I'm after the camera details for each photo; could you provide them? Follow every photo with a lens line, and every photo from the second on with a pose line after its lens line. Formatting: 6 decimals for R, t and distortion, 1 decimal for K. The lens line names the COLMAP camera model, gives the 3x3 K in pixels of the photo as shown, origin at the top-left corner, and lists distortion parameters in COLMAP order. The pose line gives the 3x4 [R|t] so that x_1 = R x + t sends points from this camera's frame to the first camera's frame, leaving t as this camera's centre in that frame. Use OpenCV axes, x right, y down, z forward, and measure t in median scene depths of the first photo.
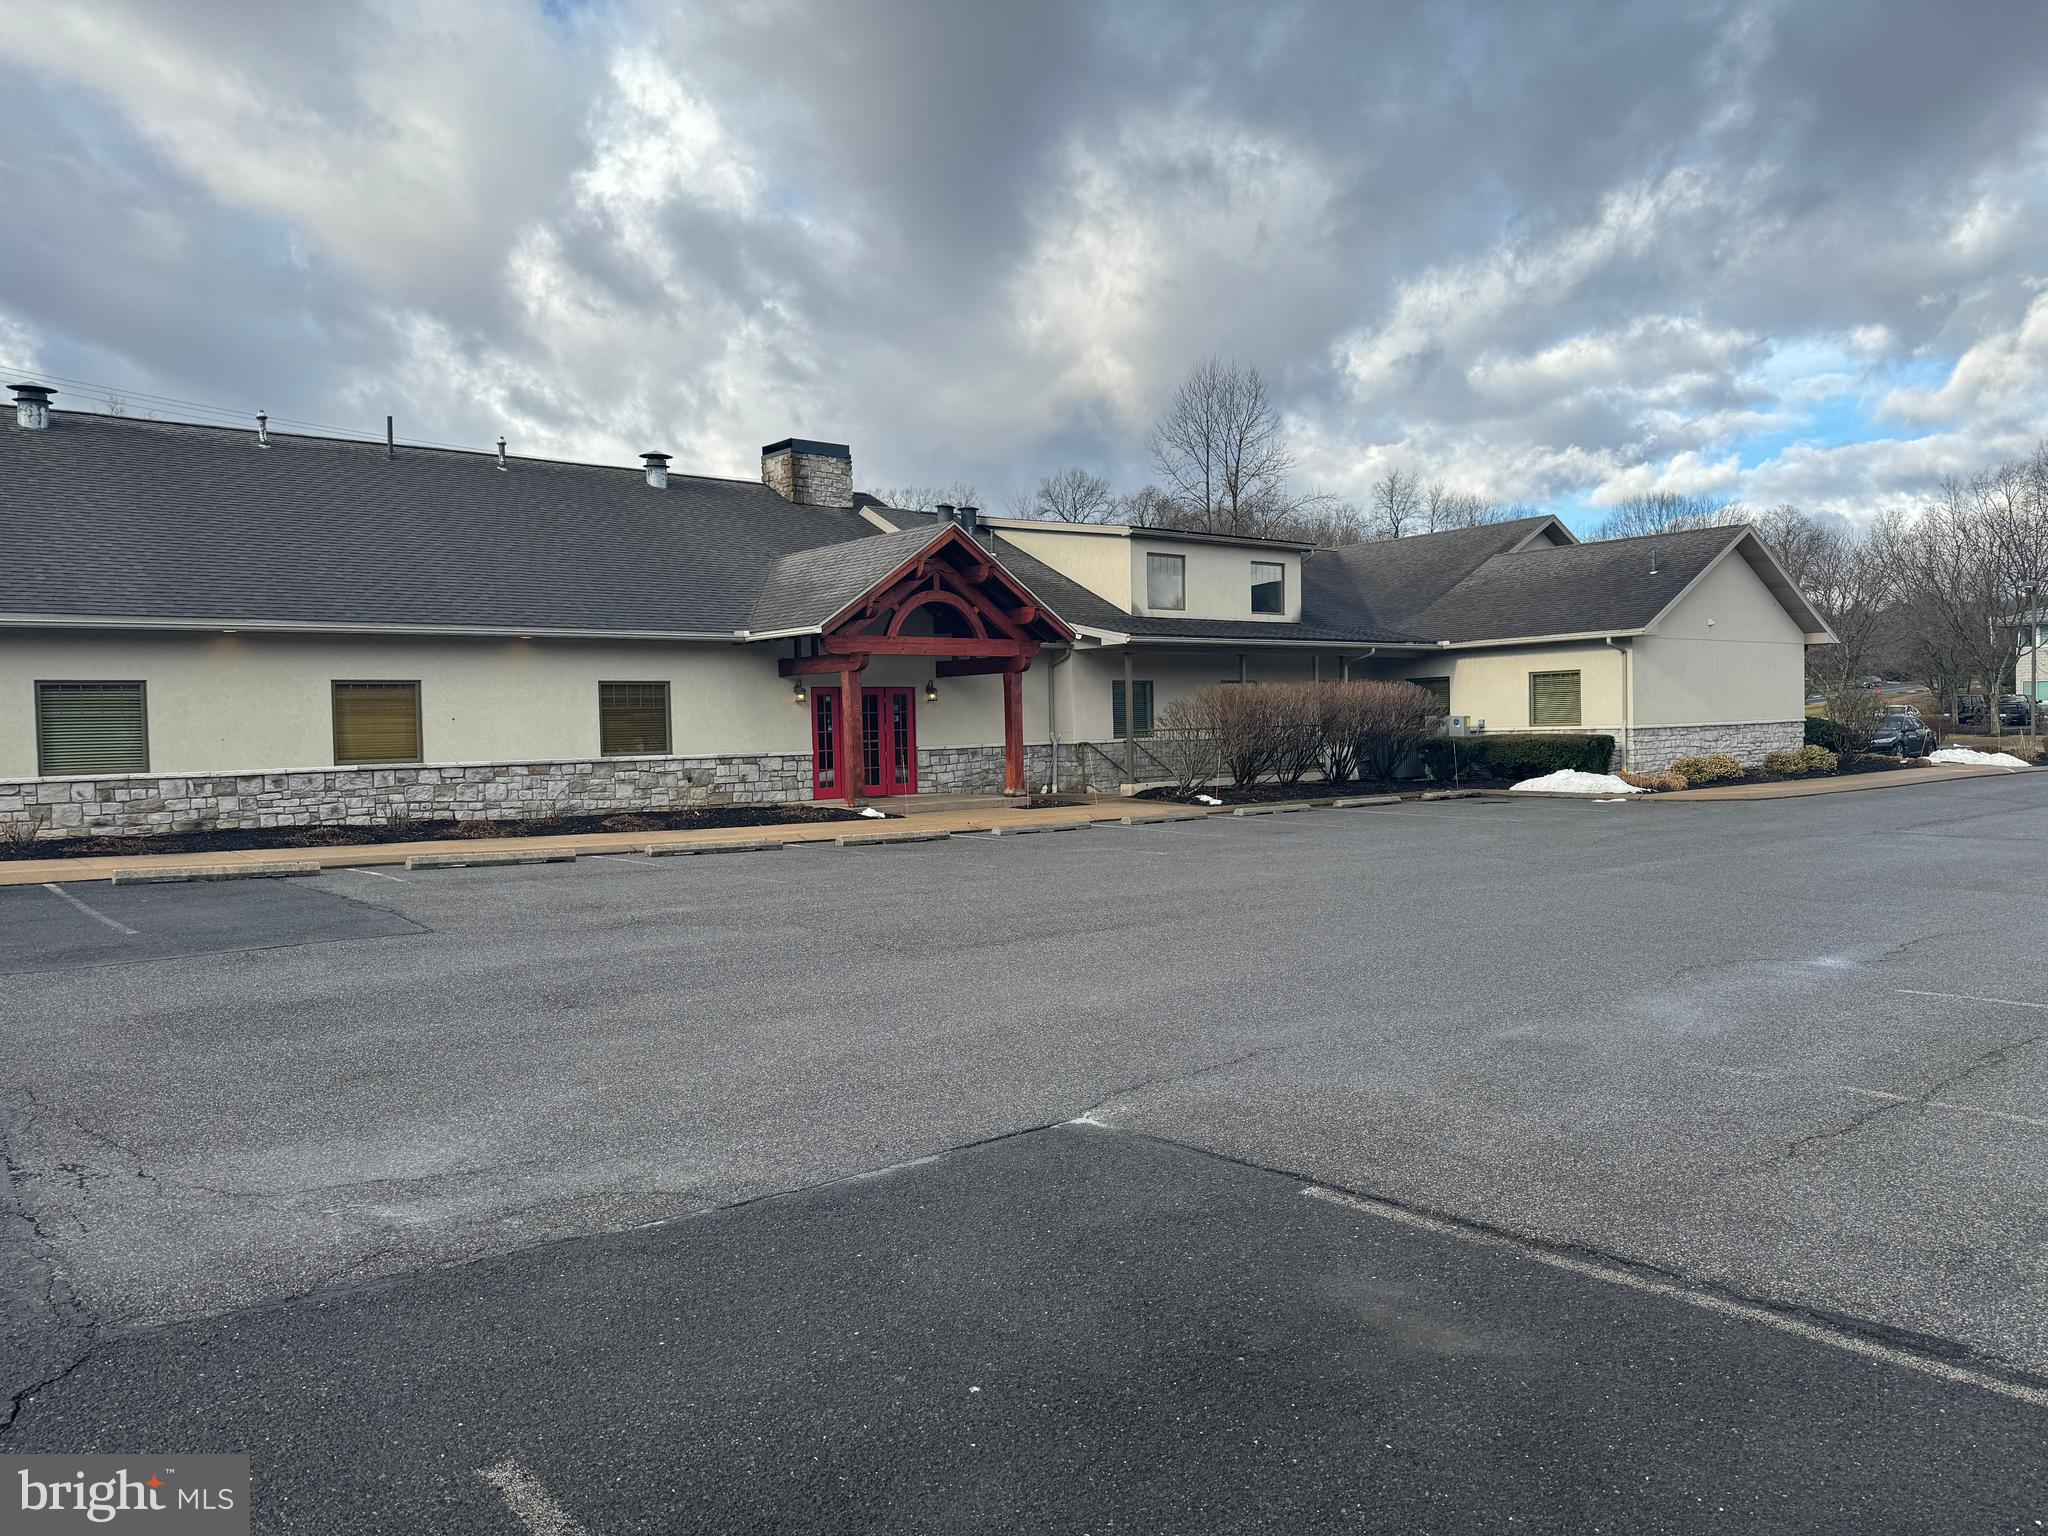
lens RADIAL K [[1455.9, 0, 1024.5], [0, 1455.9, 779.2], [0, 0, 1]] dist [0.071064, -0.123123]
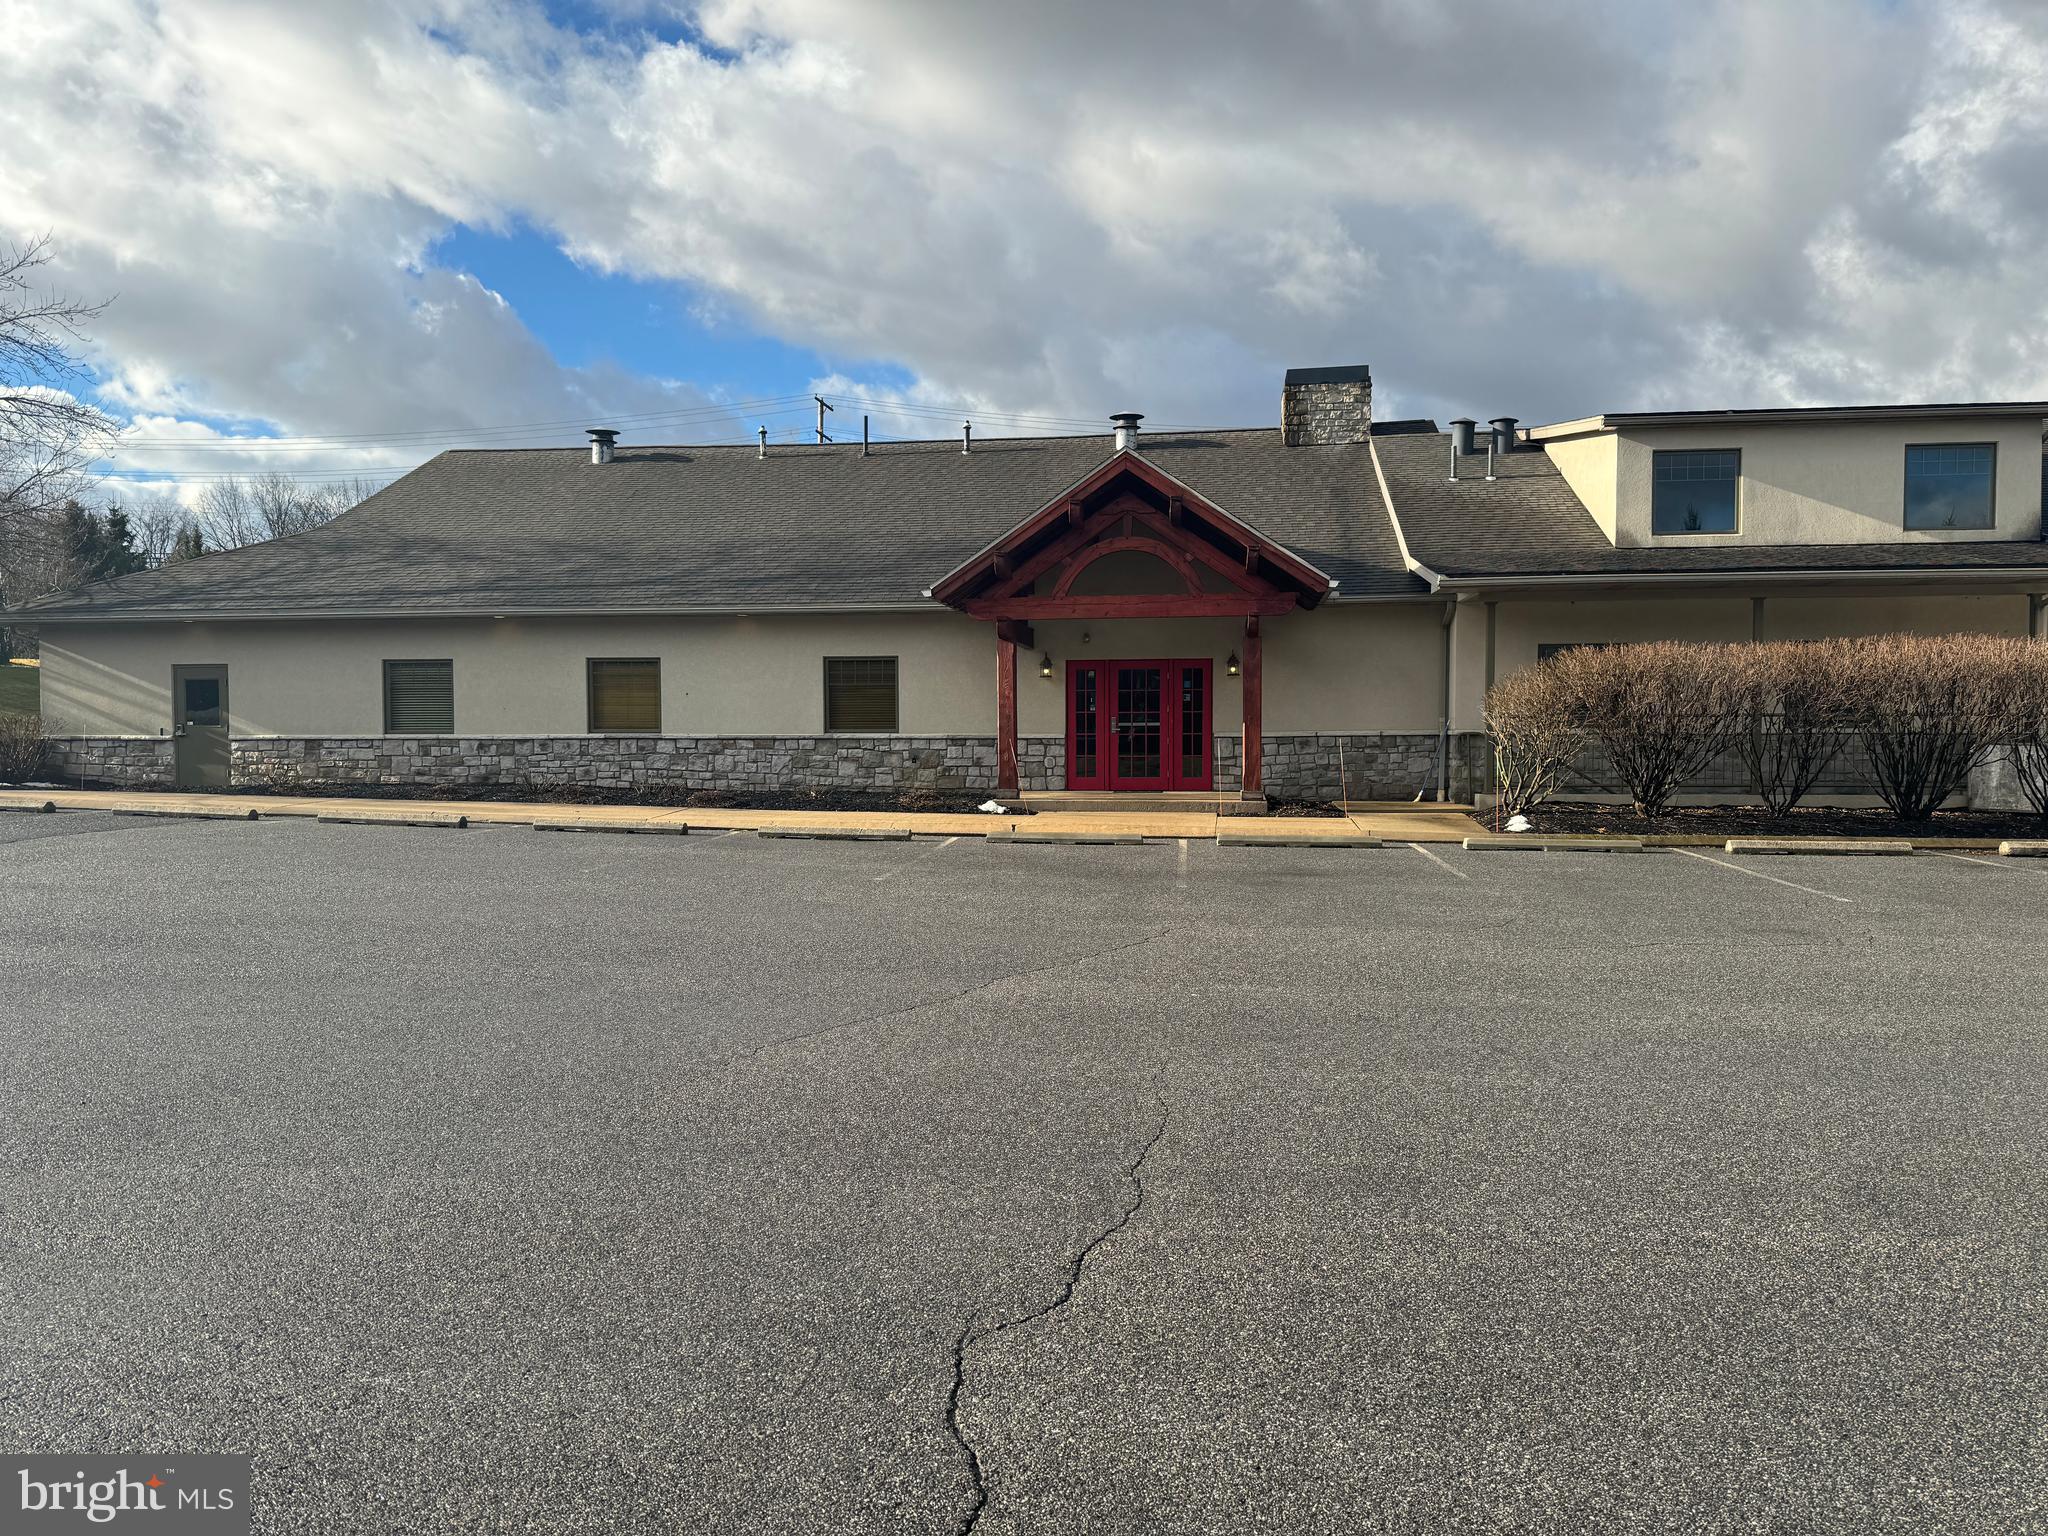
lens RADIAL K [[1451.2, 0, 1161.4], [0, 1451.2, 804.0], [0, 0, 1]] dist [0.165442, -0.239737]
pose [[0.652549, 0.054733, -0.755768, 0.622607], [-0.040622, 0.998480, 0.037237, -0.013754], [0.756657, 0.006401, 0.653780, 0.530679]]
